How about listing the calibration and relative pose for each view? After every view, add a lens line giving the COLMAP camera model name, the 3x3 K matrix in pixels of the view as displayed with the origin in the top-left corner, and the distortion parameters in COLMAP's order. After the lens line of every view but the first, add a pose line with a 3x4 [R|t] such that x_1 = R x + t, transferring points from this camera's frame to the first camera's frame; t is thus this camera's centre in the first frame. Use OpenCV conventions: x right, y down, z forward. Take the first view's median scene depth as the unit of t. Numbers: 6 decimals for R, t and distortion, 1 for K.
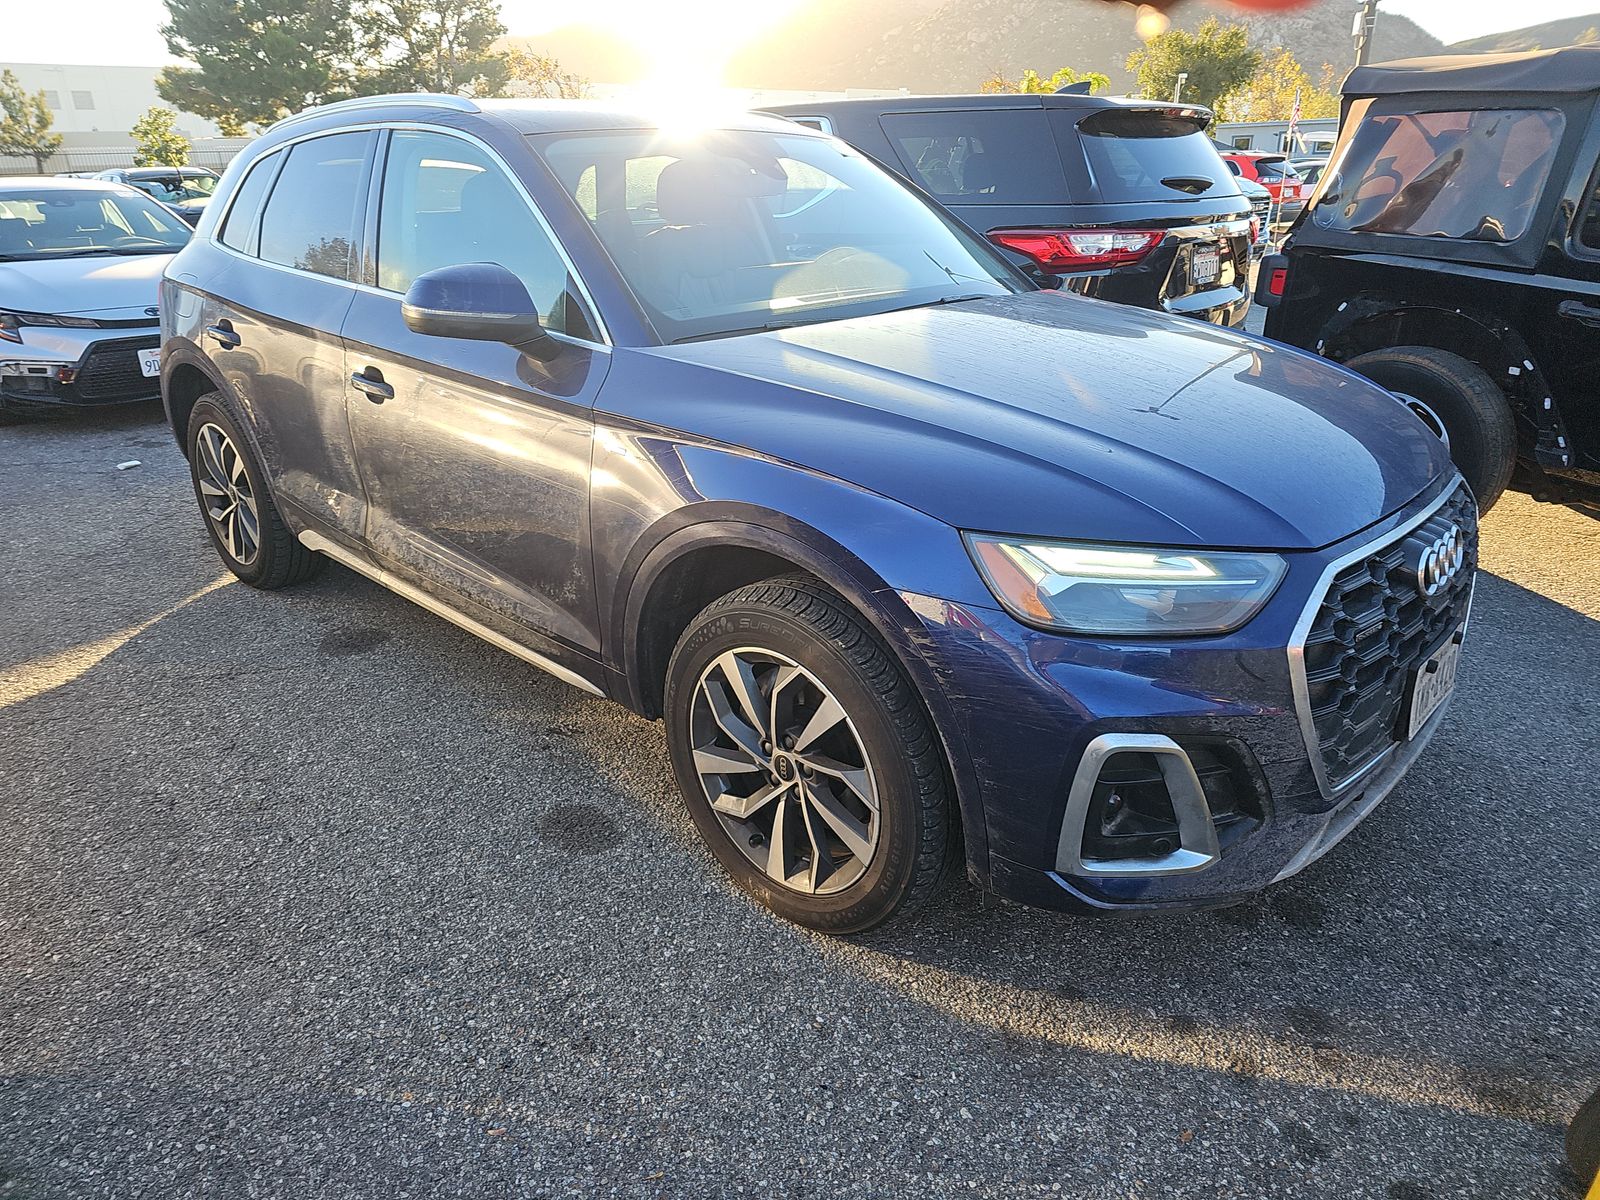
lens RADIAL K [[1071.2, 0, 811.2], [0, 1071.2, 601.9], [0, 0, 1]] dist [0.052201, -0.049426]
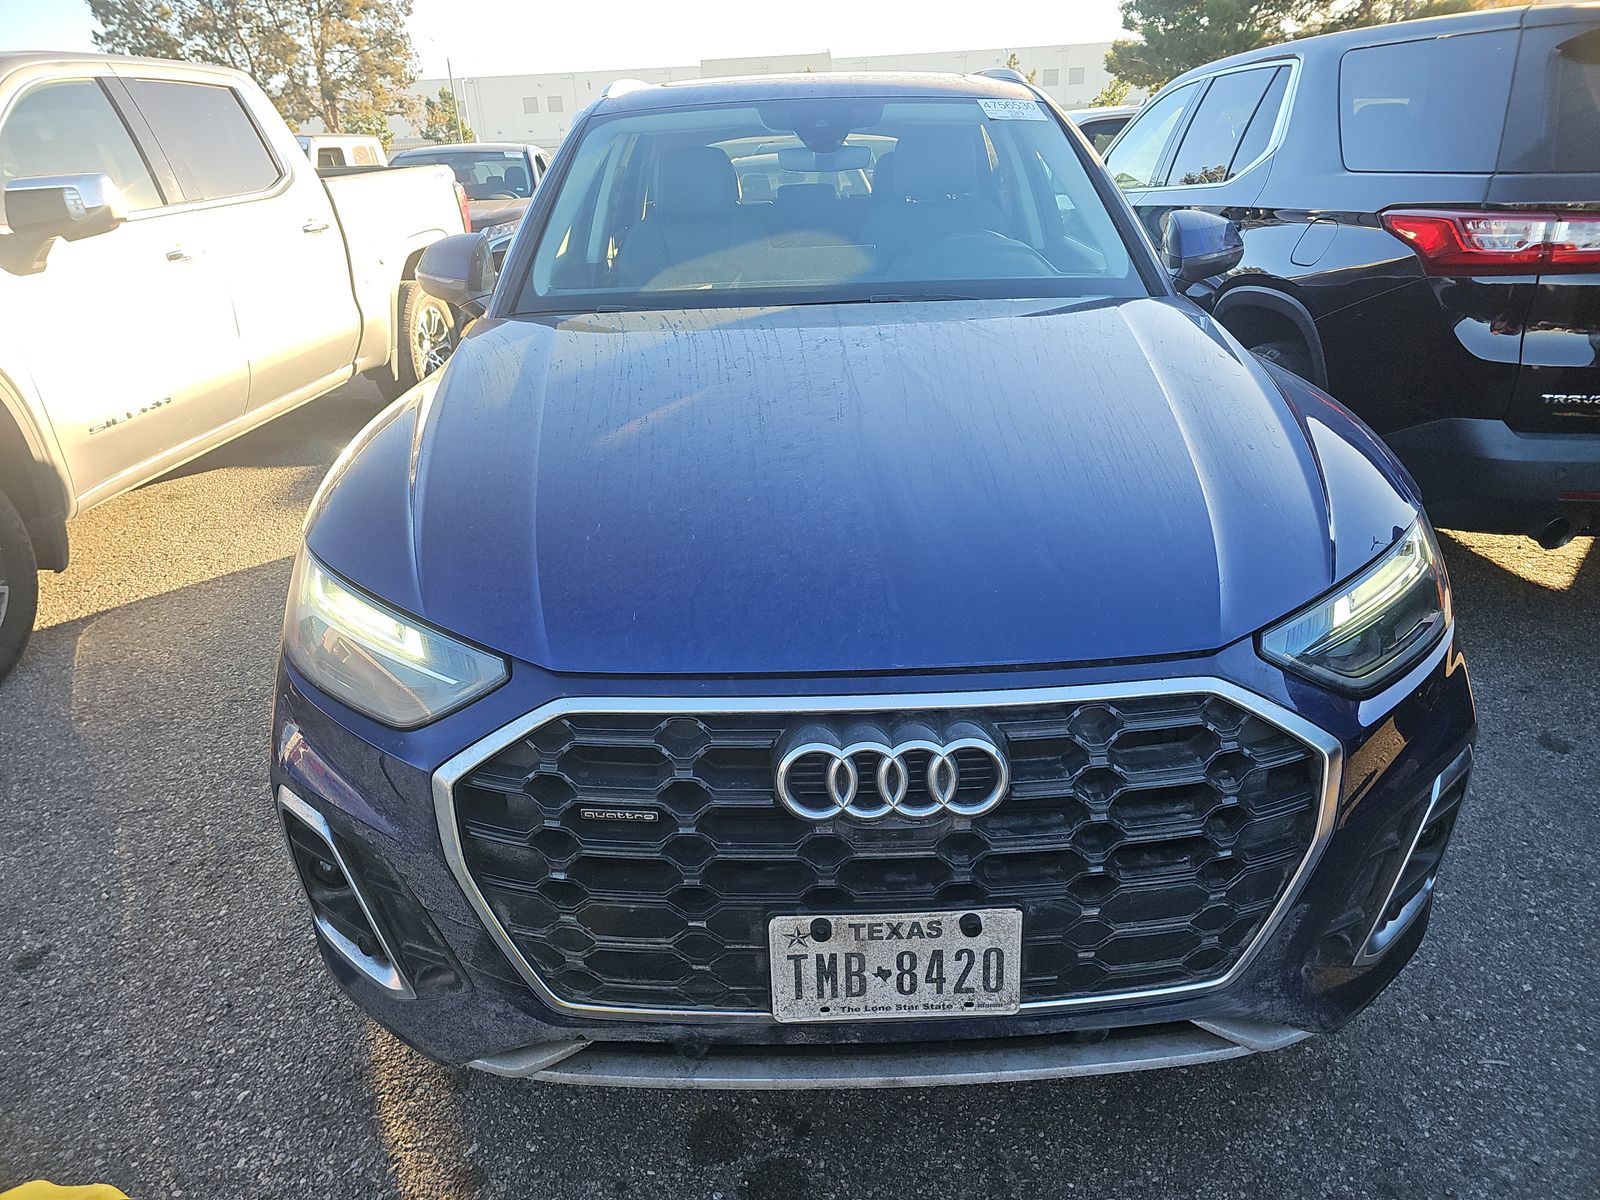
lens RADIAL K [[1071.2, 0, 813.5], [0, 1071.2, 594.3], [0, 0, 1]] dist [0.052201, -0.049426]
pose [[0.682307, 0.263910, -0.681769, 0.088833], [-0.246419, 0.961017, 0.125393, -0.019500], [0.688284, 0.082444, 0.720741, 0.049348]]
